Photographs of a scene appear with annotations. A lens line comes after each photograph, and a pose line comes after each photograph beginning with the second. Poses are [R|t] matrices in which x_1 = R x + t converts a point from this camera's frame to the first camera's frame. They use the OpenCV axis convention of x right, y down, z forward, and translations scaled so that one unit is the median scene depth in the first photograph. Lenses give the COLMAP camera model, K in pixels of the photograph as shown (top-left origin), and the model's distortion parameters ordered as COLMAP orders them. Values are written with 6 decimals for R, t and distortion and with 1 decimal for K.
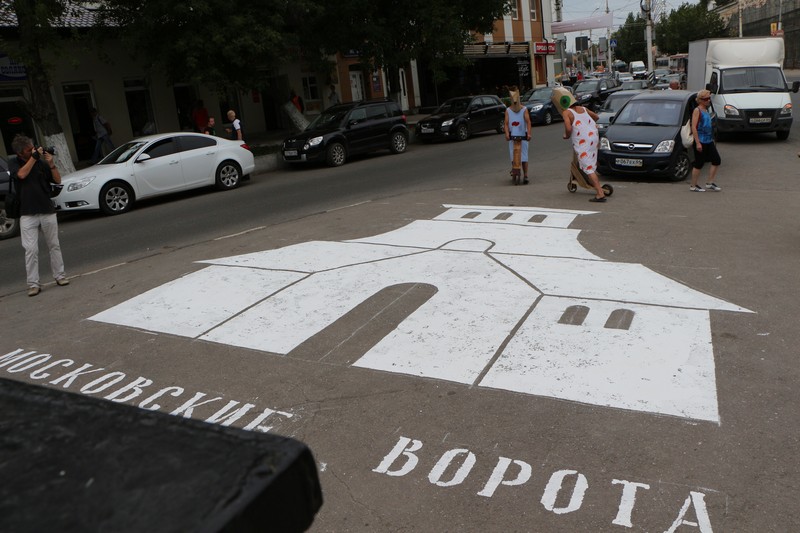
lens RADIAL K [[652.8, 0, 400.0], [0, 652.8, 266.5], [0, 0, 1]] dist [-0.188131, 0.150016]
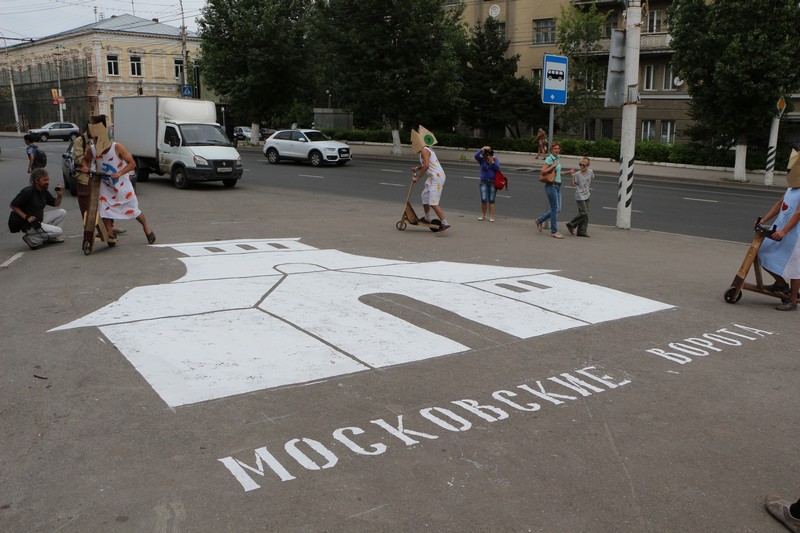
lens RADIAL K [[652.8, 0, 400.0], [0, 652.8, 266.5], [0, 0, 1]] dist [-0.188131, 0.150016]
pose [[0.464284, -0.082967, 0.881792, -0.471133], [0.170481, 0.985357, 0.002949, -0.007701], [-0.869124, 0.148960, 0.471630, 0.246437]]
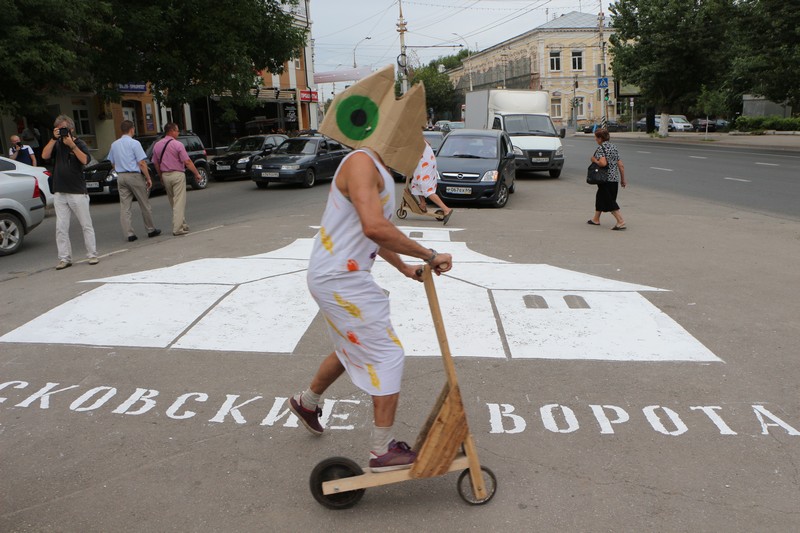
lens RADIAL K [[652.8, 0, 400.0], [0, 652.8, 266.5], [0, 0, 1]] dist [-0.188131, 0.150016]
pose [[0.923750, -0.023356, 0.382283, -0.160056], [0.052835, 0.996367, -0.066797, 0.034461], [-0.379334, 0.081902, 0.921628, 0.030340]]
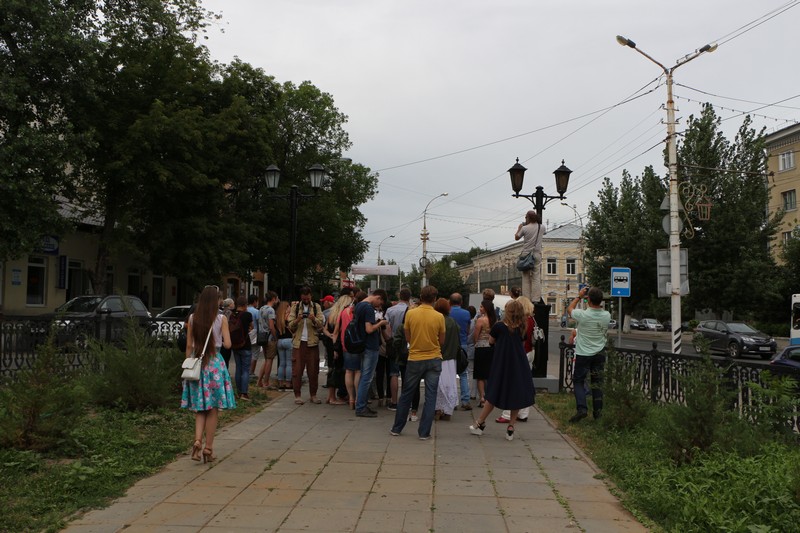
lens RADIAL K [[644.3, 0, 400.0], [0, 644.3, 266.5], [0, 0, 1]] dist [-0.128164, -0.000052]
pose [[0.922814, 0.150068, 0.354815, -0.600881], [-0.019569, 0.938081, -0.345863, 0.310747], [-0.384748, 0.312224, 0.868611, -0.813905]]
